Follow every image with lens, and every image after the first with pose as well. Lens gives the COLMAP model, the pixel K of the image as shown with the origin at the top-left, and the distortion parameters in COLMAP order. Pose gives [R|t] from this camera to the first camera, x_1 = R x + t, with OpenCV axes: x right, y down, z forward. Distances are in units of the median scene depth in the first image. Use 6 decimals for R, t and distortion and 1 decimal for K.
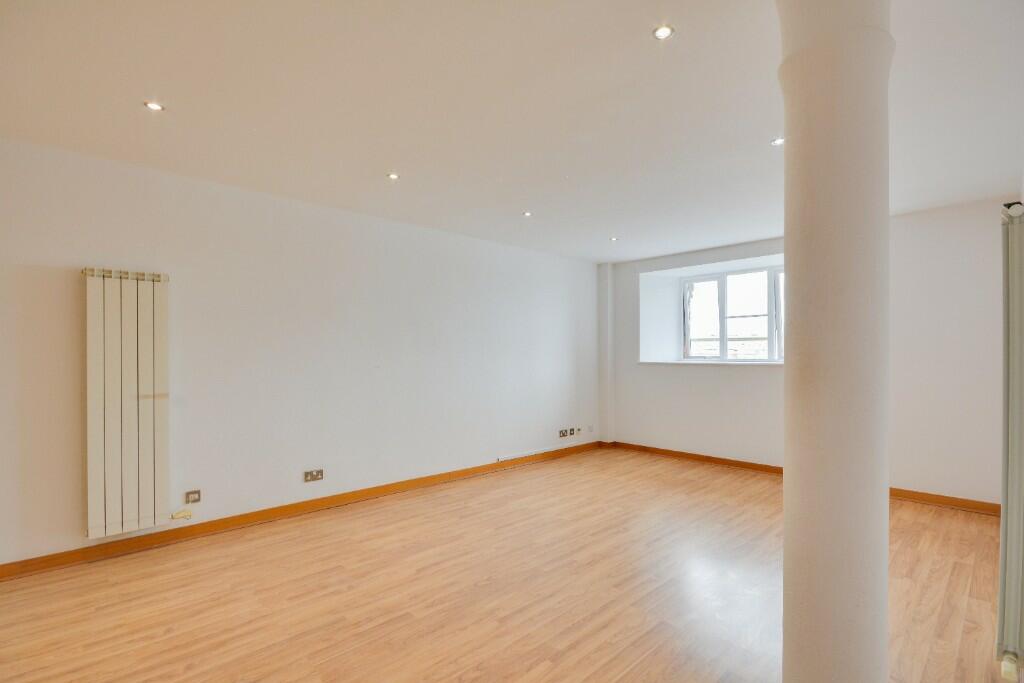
lens RADIAL K [[468.7, 0, 516.2], [0, 468.7, 346.3], [0, 0, 1]] dist [-0.001099, -0.004179]
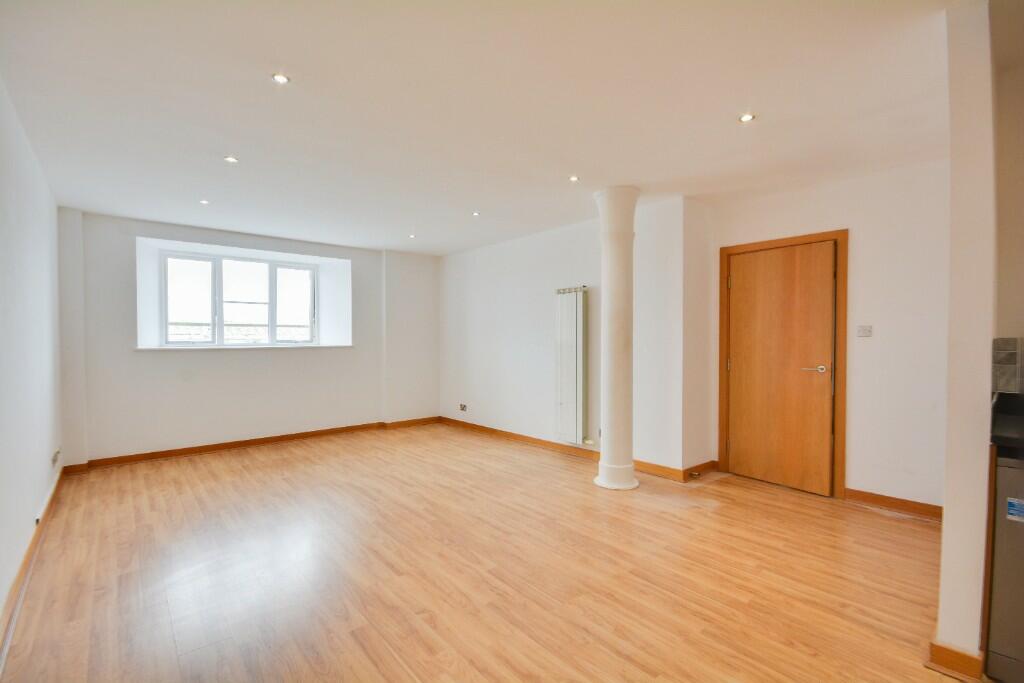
lens RADIAL K [[468.7, 0, 528.1], [0, 468.7, 351.6], [0, 0, 1]] dist [-0.001099, -0.004179]
pose [[0.034356, -0.030281, 0.998951, -0.515904], [-0.013829, 0.999431, 0.030771, 0.003625], [-0.999314, -0.014872, 0.033918, 0.325003]]
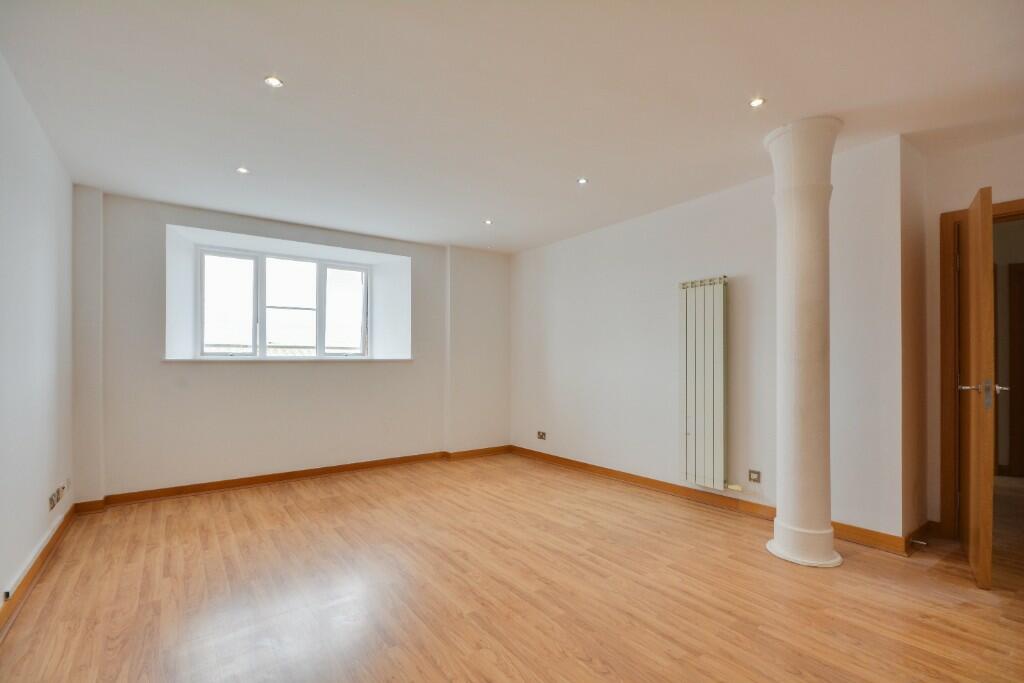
lens RADIAL K [[468.7, 0, 514.5], [0, 468.7, 364.3], [0, 0, 1]] dist [-0.001099, -0.004179]
pose [[0.129846, -0.009199, 0.991491, -0.327614], [-0.014183, 0.999837, 0.011134, 0.025051], [-0.991433, -0.015508, 0.129694, 0.447835]]
